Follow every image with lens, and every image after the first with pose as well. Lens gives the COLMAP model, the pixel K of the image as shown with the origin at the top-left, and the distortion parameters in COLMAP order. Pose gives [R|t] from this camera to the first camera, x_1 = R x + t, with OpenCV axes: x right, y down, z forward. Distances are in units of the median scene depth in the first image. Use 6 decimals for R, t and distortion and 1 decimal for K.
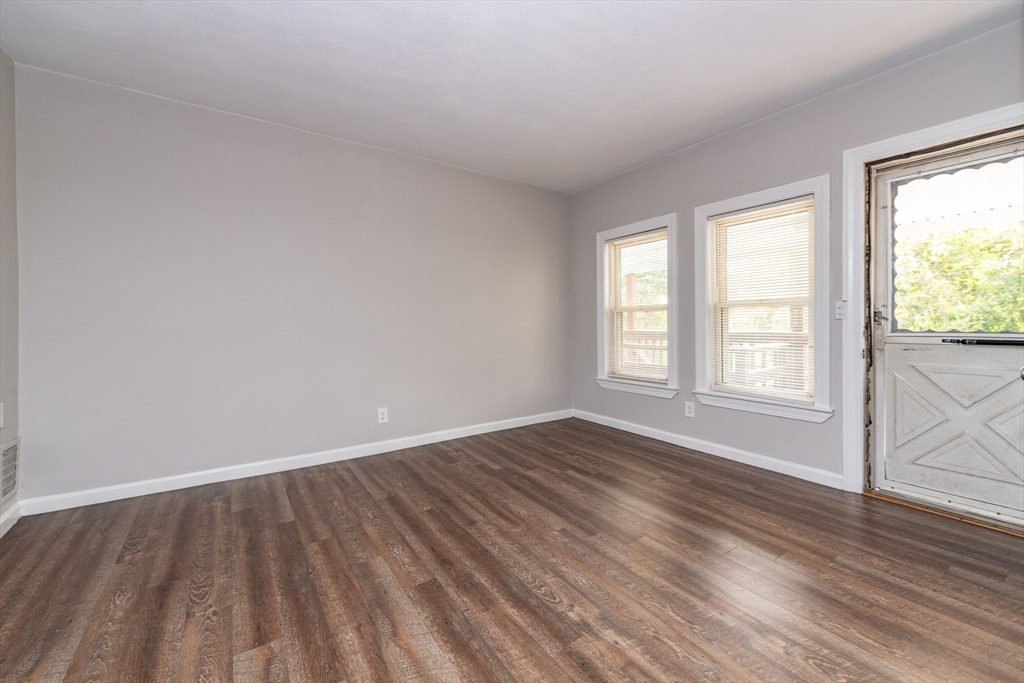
lens RADIAL K [[411.9, 0, 517.8], [0, 411.9, 326.0], [0, 0, 1]] dist [0.003553, 0.000145]
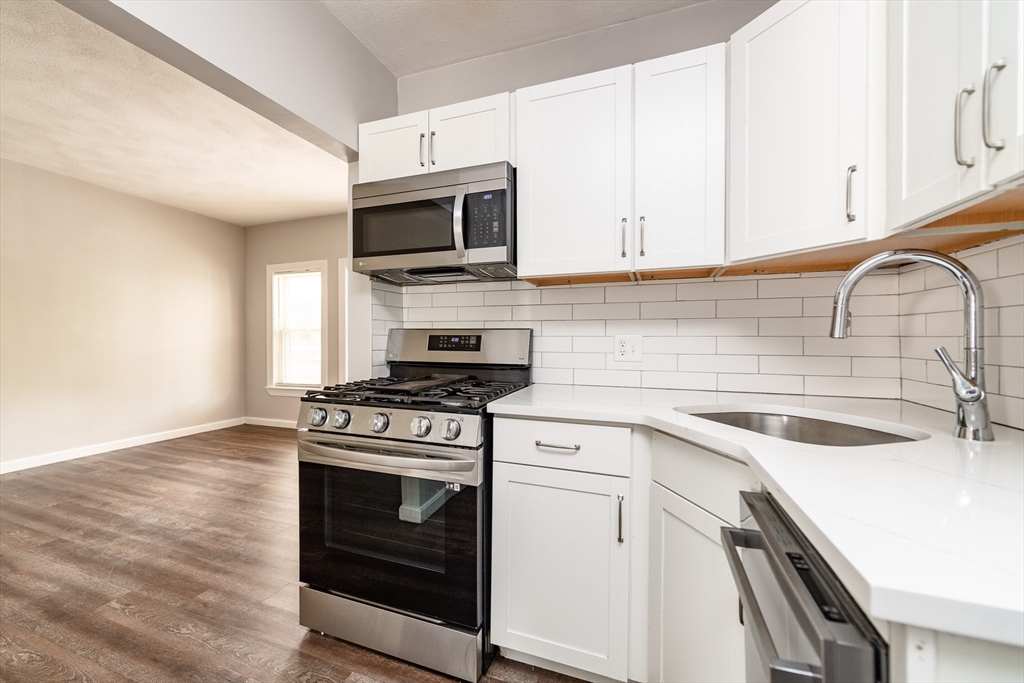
lens RADIAL K [[400.7, 0, 501.4], [0, 400.7, 340.4], [0, 0, 1]] dist [0.001704, 0.000224]
pose [[0.817401, 0.006990, 0.576026, 0.153798], [-0.001867, 0.999953, -0.009485, 0.000571], [-0.576066, 0.006678, 0.817376, -0.636671]]
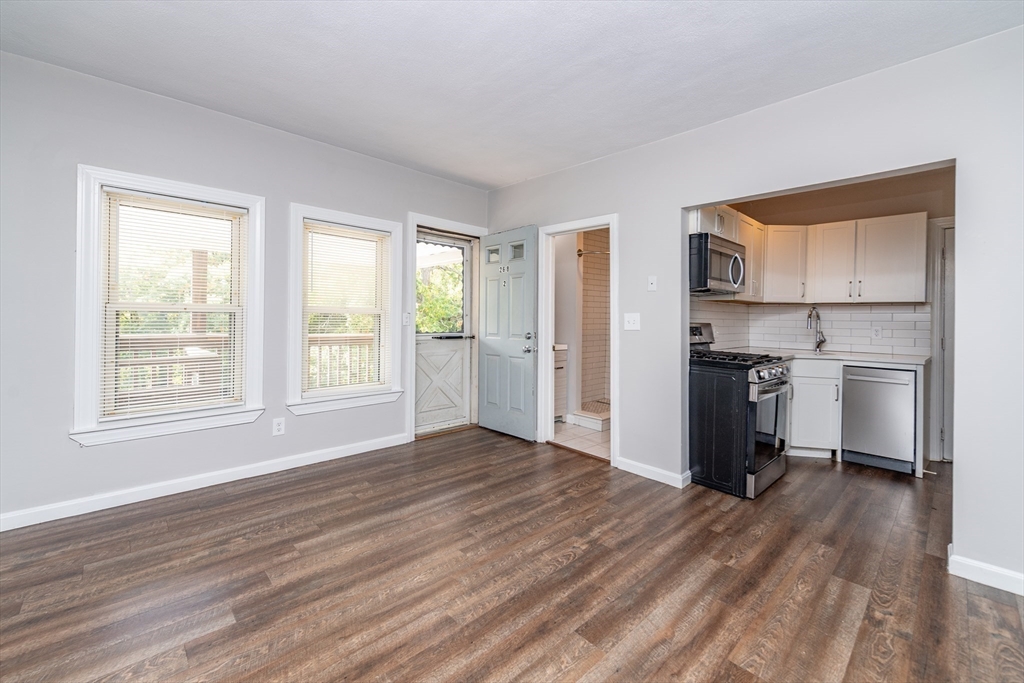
lens RADIAL K [[407.4, 0, 512.7], [0, 407.4, 318.6], [0, 0, 1]] dist [0.008009, 0.000011]
pose [[-0.136621, 0.007927, 0.990592, -0.803770], [0.001545, 0.999968, -0.007789, -0.034178], [-0.990622, 0.000467, -0.136629, 0.959314]]
